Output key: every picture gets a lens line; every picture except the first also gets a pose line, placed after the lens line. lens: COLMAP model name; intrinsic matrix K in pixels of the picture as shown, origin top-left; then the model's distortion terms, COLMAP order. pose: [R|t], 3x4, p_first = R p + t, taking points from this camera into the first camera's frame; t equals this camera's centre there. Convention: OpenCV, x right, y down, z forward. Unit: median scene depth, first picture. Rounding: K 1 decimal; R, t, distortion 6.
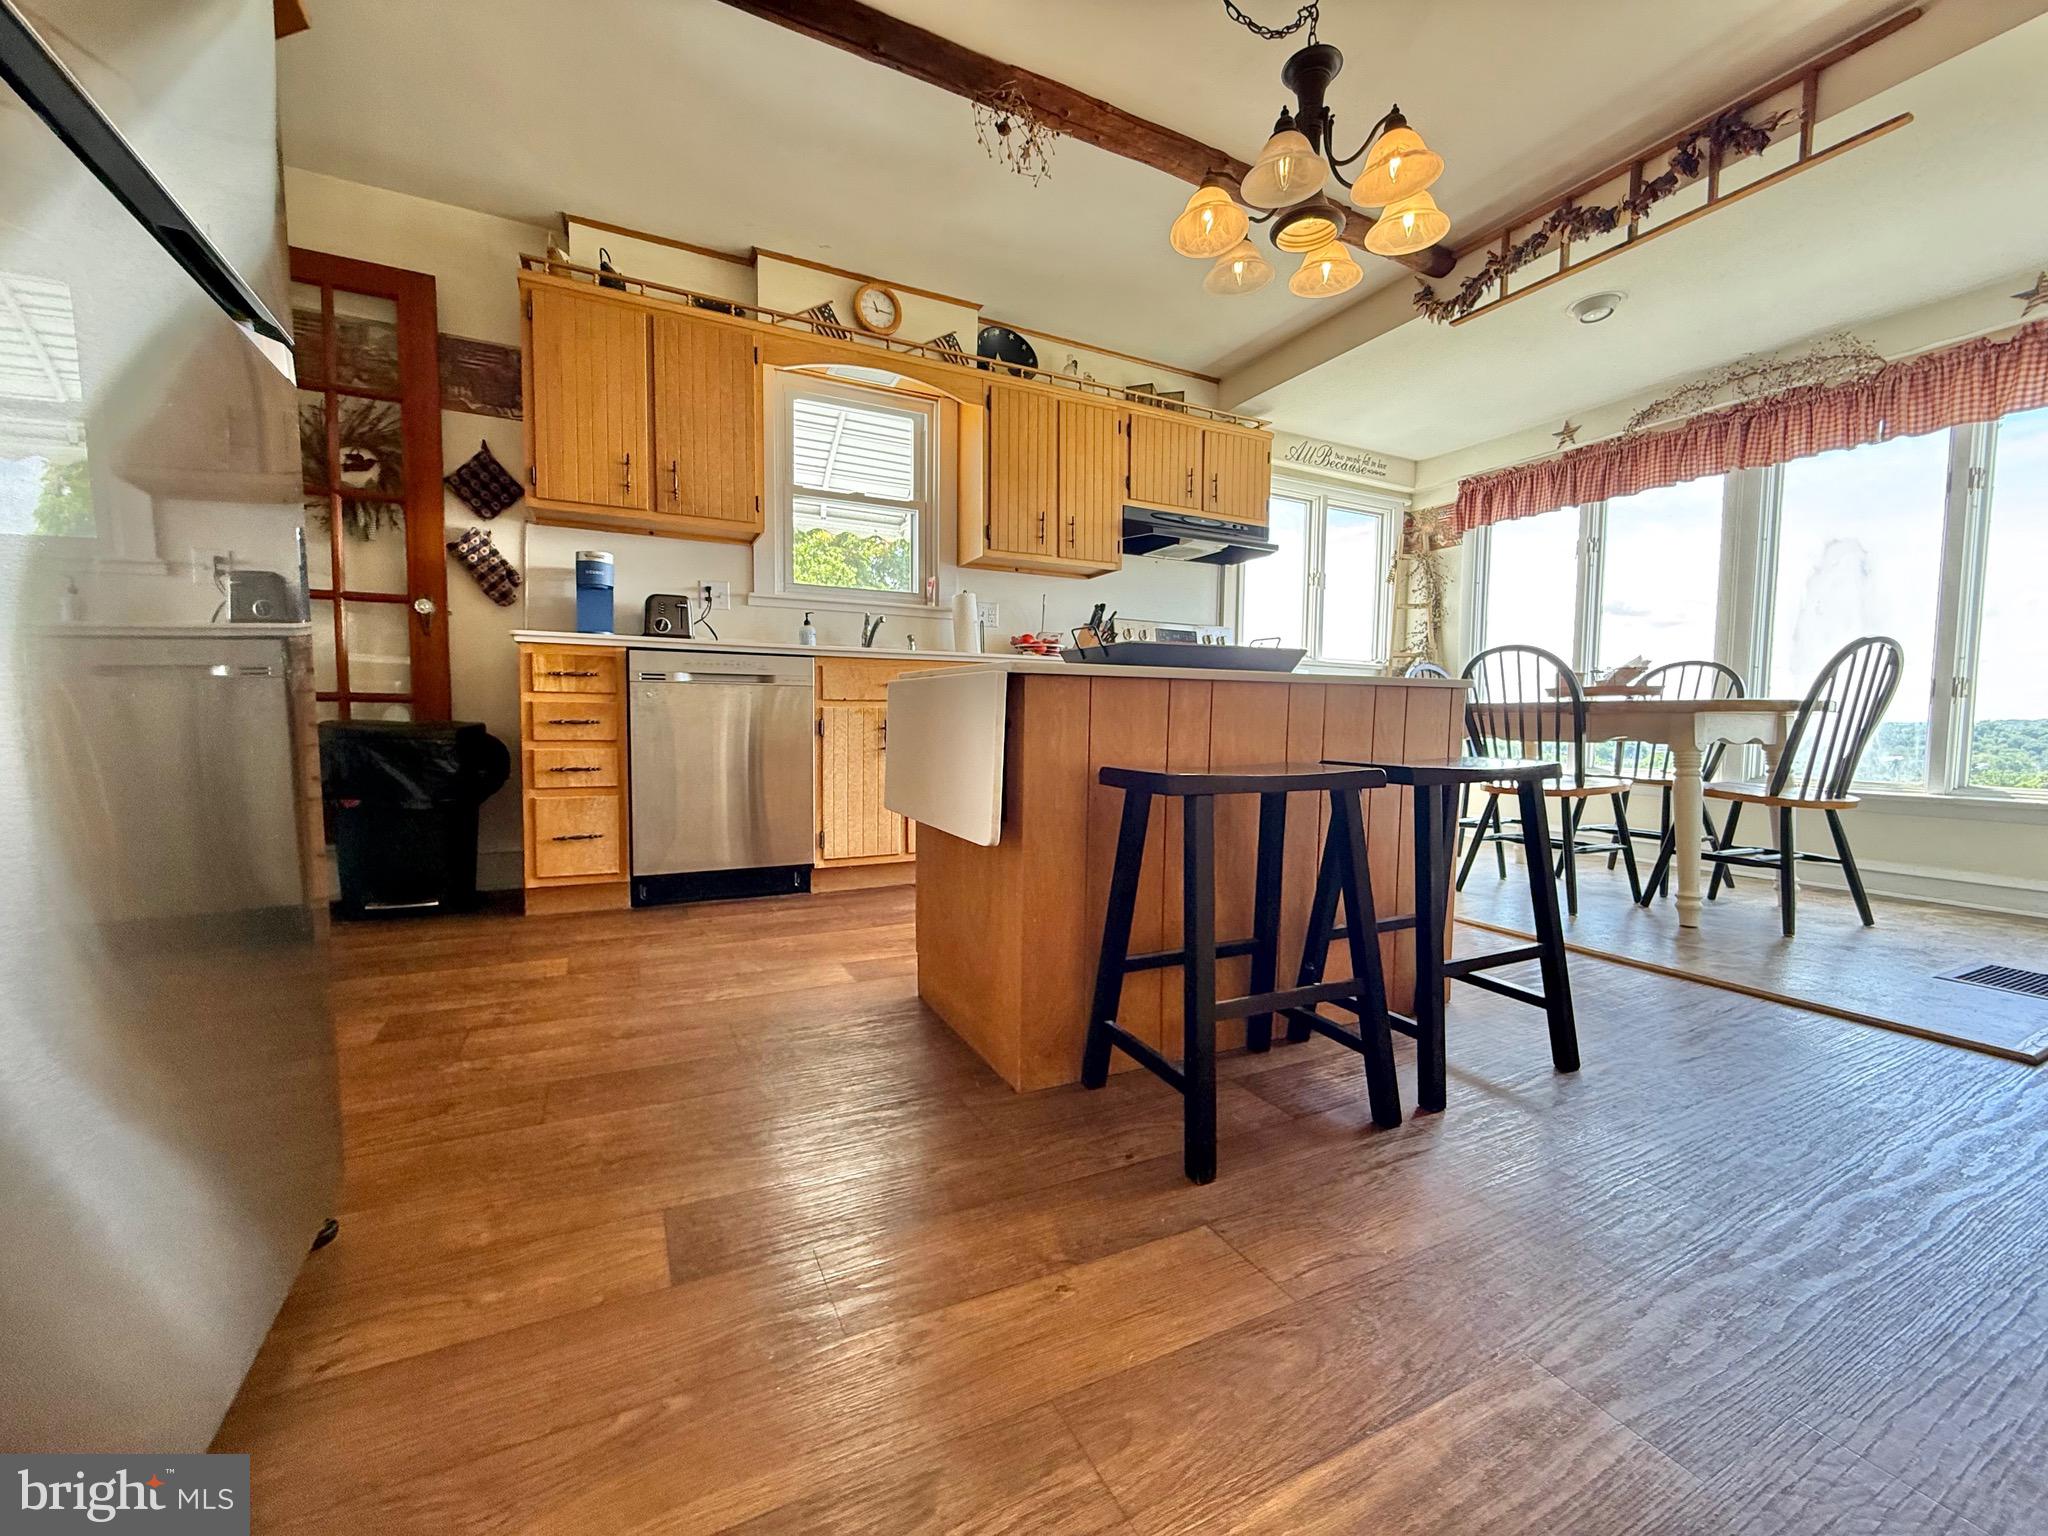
lens RADIAL K [[821.6, 0, 1014.6], [0, 821.6, 767.3], [0, 0, 1]] dist [-0.000137, 0.000310]
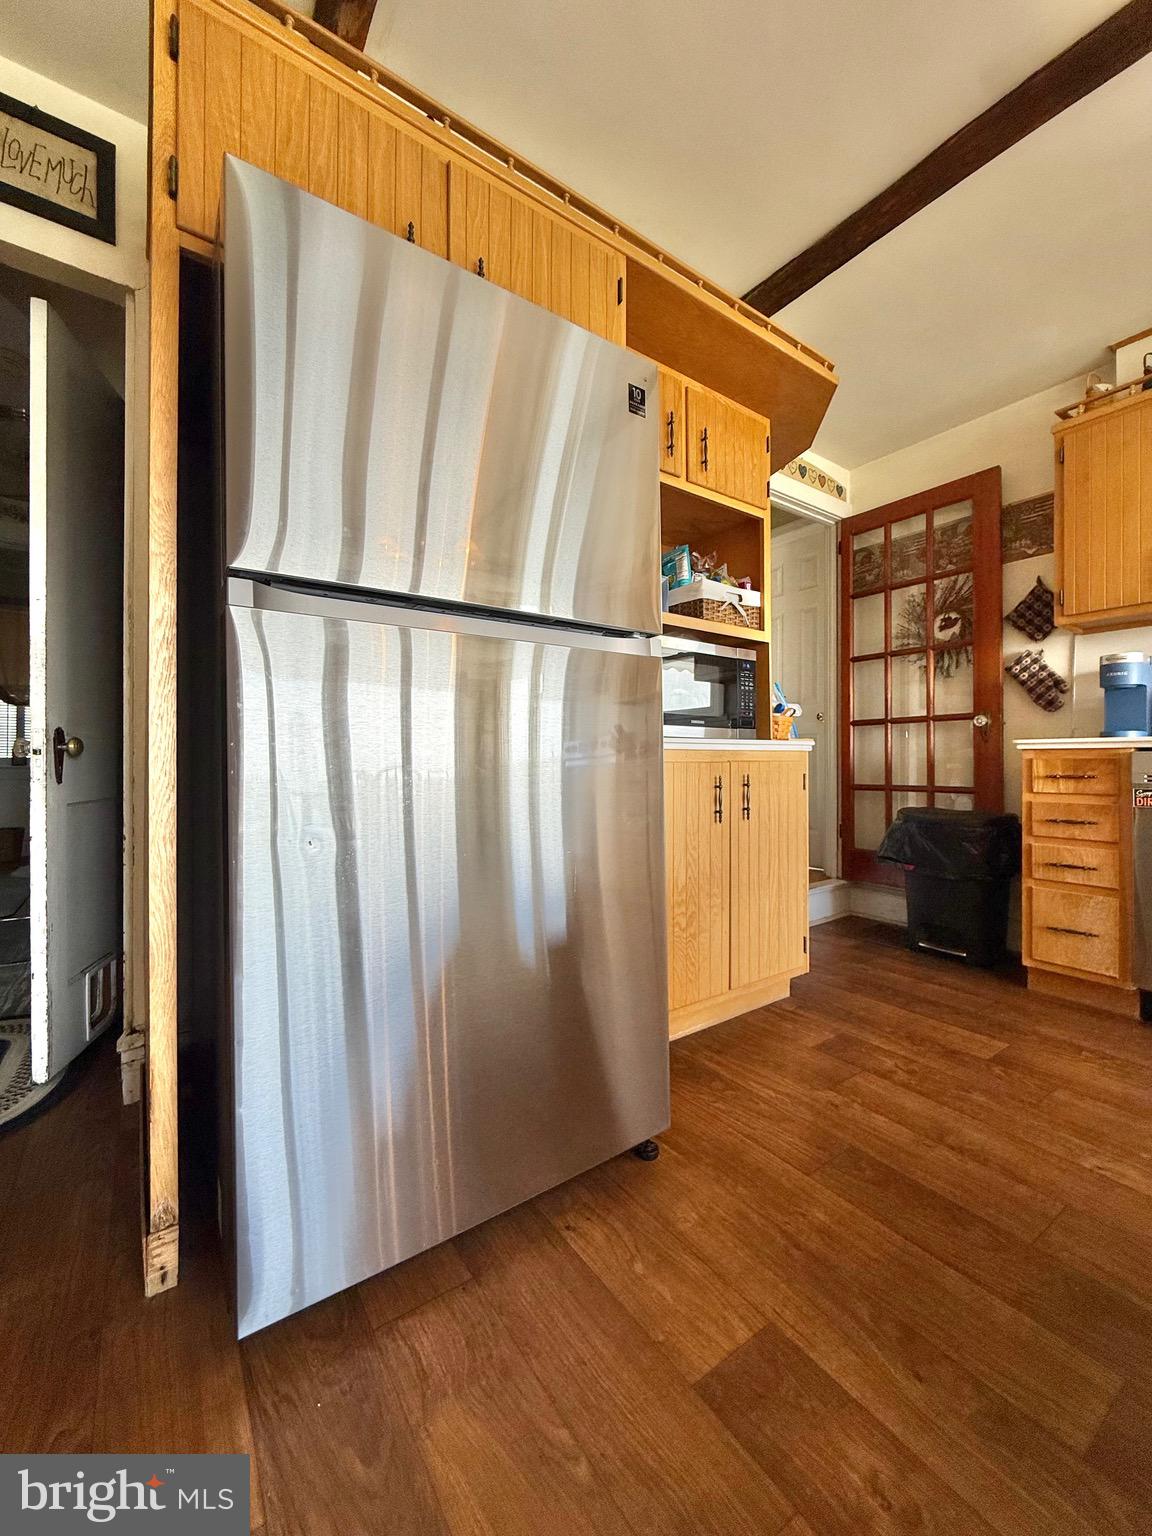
lens RADIAL K [[616.2, 0, 577.7], [0, 616.2, 761.8], [0, 0, 1]] dist [-0.000137, 0.000310]
pose [[0.150499, -0.016122, -0.988479, 0.145220], [-0.057500, 0.998032, -0.025032, -0.070166], [0.986937, 0.060605, 0.149276, 0.230576]]
